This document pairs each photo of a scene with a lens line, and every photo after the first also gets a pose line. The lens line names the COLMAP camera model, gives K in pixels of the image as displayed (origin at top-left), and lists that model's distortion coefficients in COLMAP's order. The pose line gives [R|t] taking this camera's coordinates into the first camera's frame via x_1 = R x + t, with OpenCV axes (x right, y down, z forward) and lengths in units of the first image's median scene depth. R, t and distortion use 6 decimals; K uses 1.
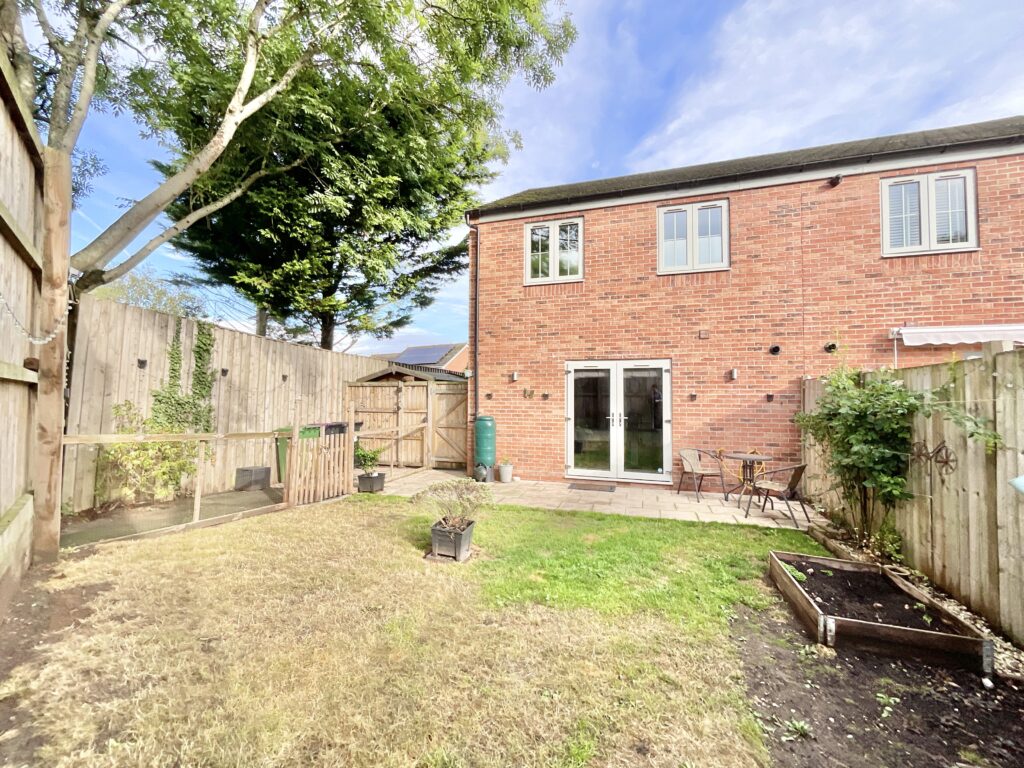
lens RADIAL K [[419.5, 0, 510.4], [0, 419.5, 383.0], [0, 0, 1]] dist [0.001620, -0.000610]
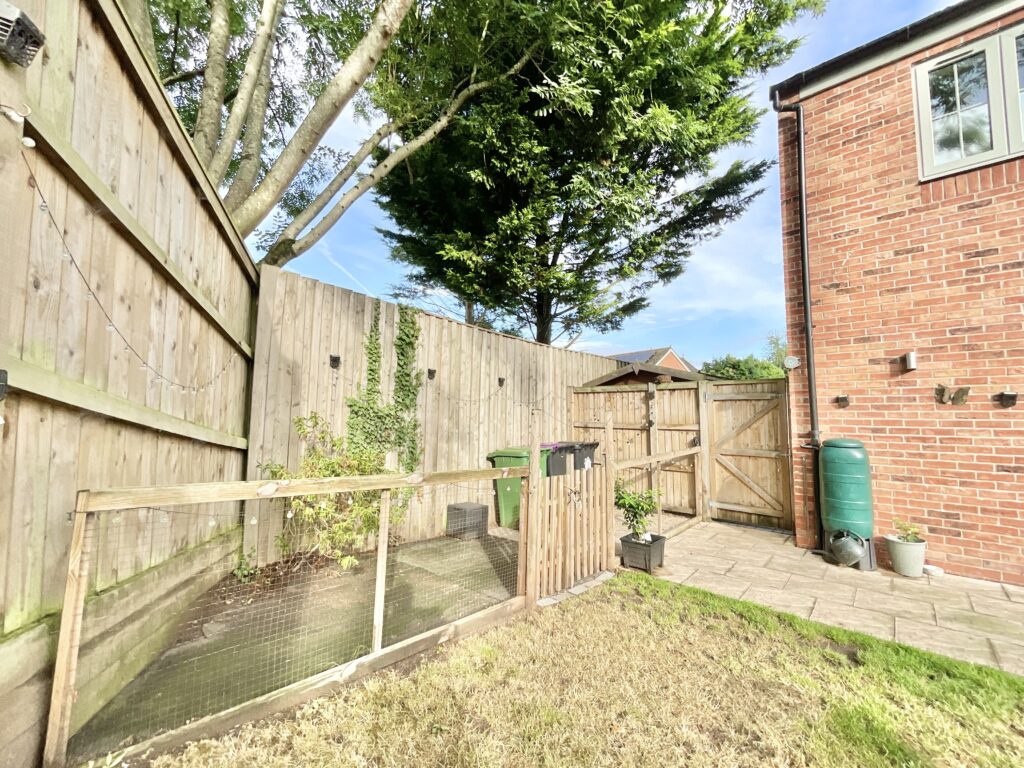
lens RADIAL K [[419.5, 0, 511.6], [0, 419.5, 381.1], [0, 0, 1]] dist [0.001620, -0.000610]
pose [[0.907521, -0.038263, -0.418260, -0.220180], [0.022424, 0.998835, -0.042720, 0.019143], [0.419408, 0.029390, 0.907322, 0.349784]]
